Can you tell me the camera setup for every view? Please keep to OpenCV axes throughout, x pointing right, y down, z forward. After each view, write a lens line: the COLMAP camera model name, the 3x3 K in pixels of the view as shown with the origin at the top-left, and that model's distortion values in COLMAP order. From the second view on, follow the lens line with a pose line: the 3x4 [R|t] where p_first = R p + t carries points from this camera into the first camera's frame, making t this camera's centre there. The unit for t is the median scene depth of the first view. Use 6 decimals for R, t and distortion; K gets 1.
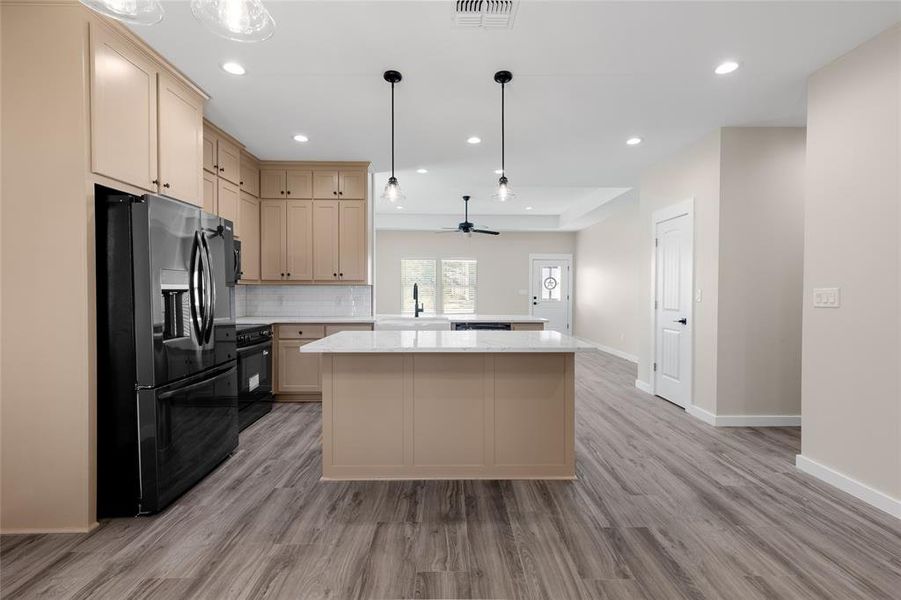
lens RADIAL K [[401.2, 0, 450.7], [0, 401.2, 297.2], [0, 0, 1]] dist [0.002517, -0.000067]
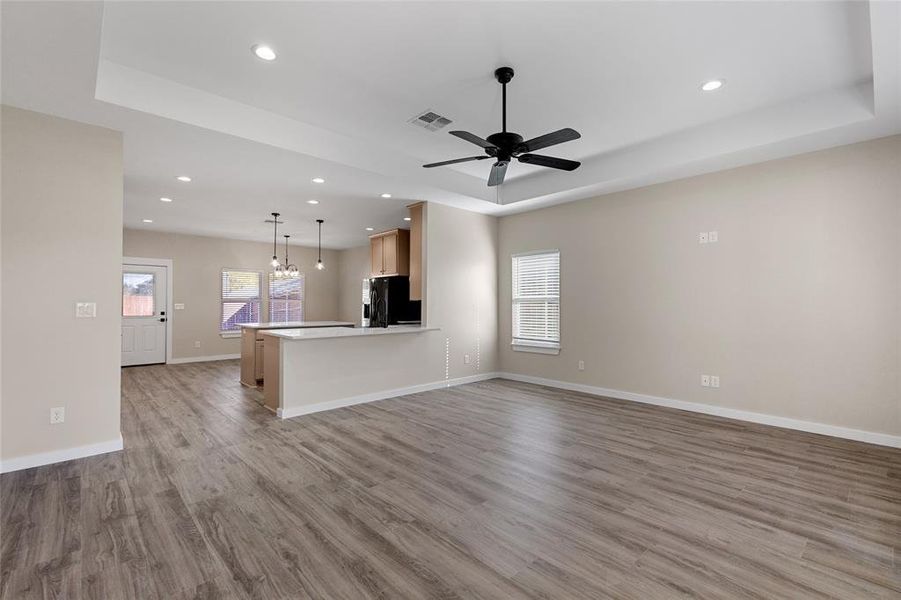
lens RADIAL K [[401.2, 0, 450.7], [0, 401.2, 297.2], [0, 0, 1]] dist [0.002517, -0.000067]
pose [[-0.742514, -0.013305, -0.669698, 0.950122], [-0.013791, 0.999894, -0.004575, -0.060358], [0.669688, 0.005838, -0.742619, 3.471289]]
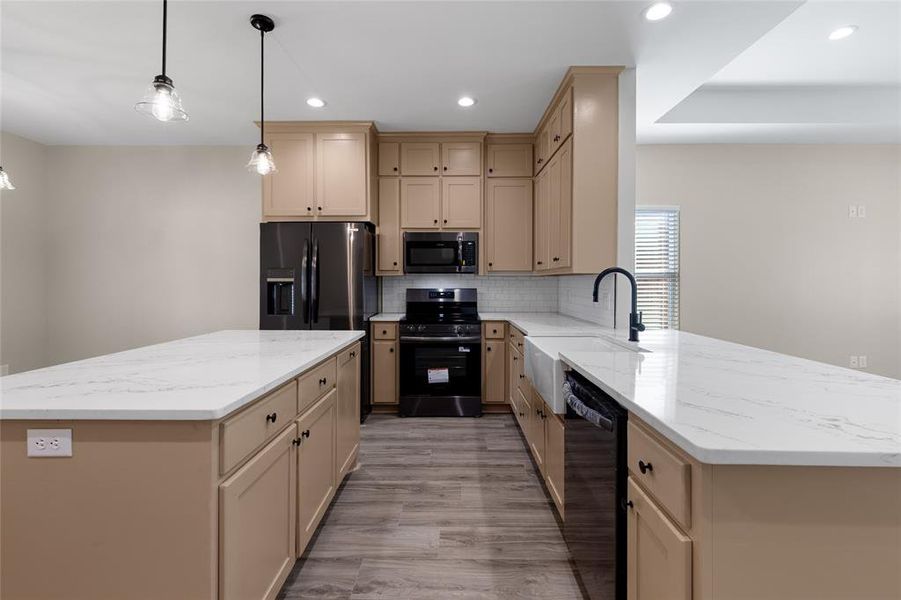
lens RADIAL K [[407.1, 0, 451.7], [0, 407.1, 283.1], [0, 0, 1]] dist [0.001477, 0.000058]
pose [[-0.018623, 0.002237, -0.999824, 0.681550], [-0.018411, 0.999827, 0.002580, -0.024909], [0.999657, 0.018455, -0.018579, 1.408928]]
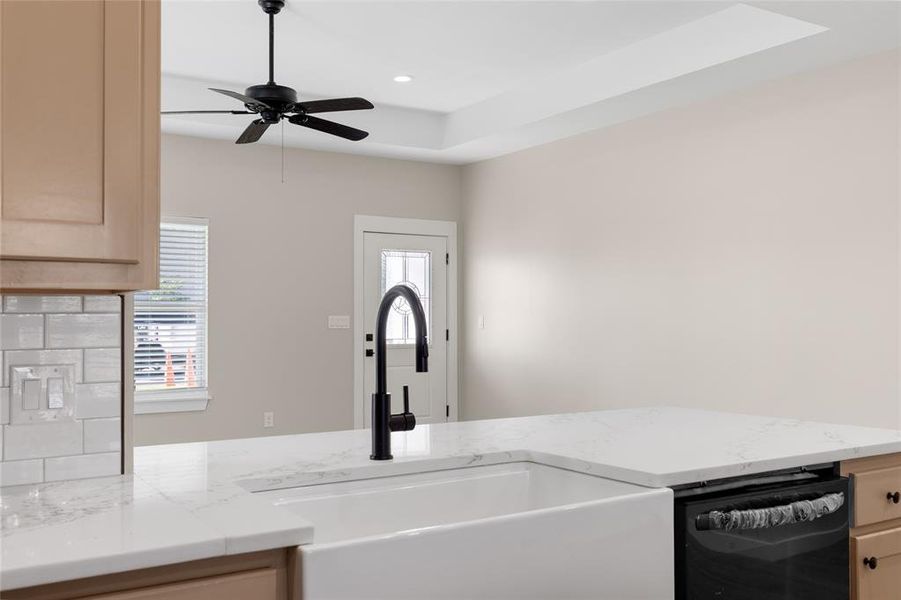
lens RADIAL K [[857.6, 0, 450.5], [0, 857.6, 300.0], [0, 0, 1]] dist [-0.000833, -0.003981]
pose [[0.853308, 0.003670, 0.521394, -0.476180], [0.015700, 0.999341, -0.032728, -0.021428], [-0.521171, 0.036113, 0.852688, 1.114451]]
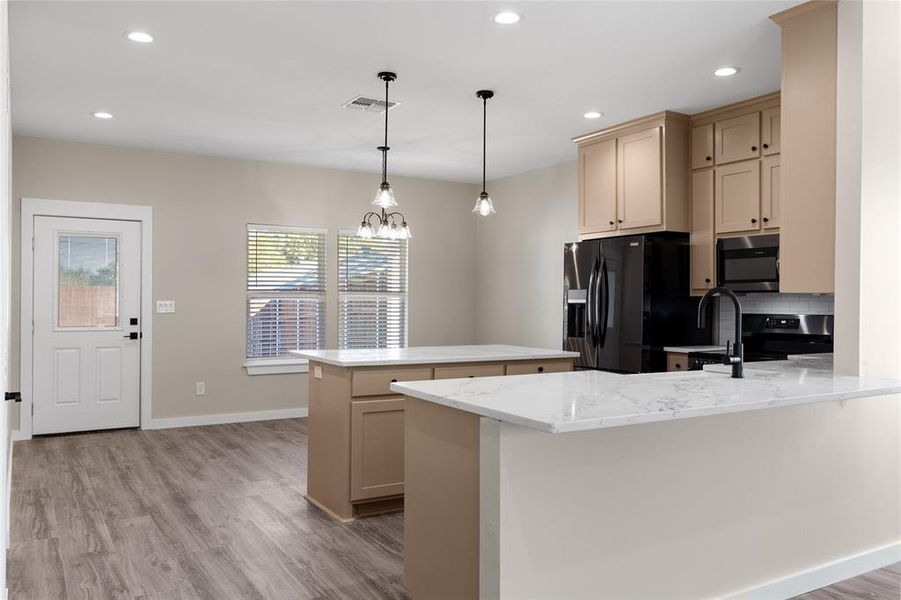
lens RADIAL K [[722.3, 0, 449.4], [0, 722.3, 296.6], [0, 0, 1]] dist [0.006782, 0.001423]
pose [[-0.865517, -0.009370, -0.500792, 0.848357], [-0.015521, 0.999847, 0.008118, -0.047312], [0.500639, 0.014799, -0.865530, 2.548226]]
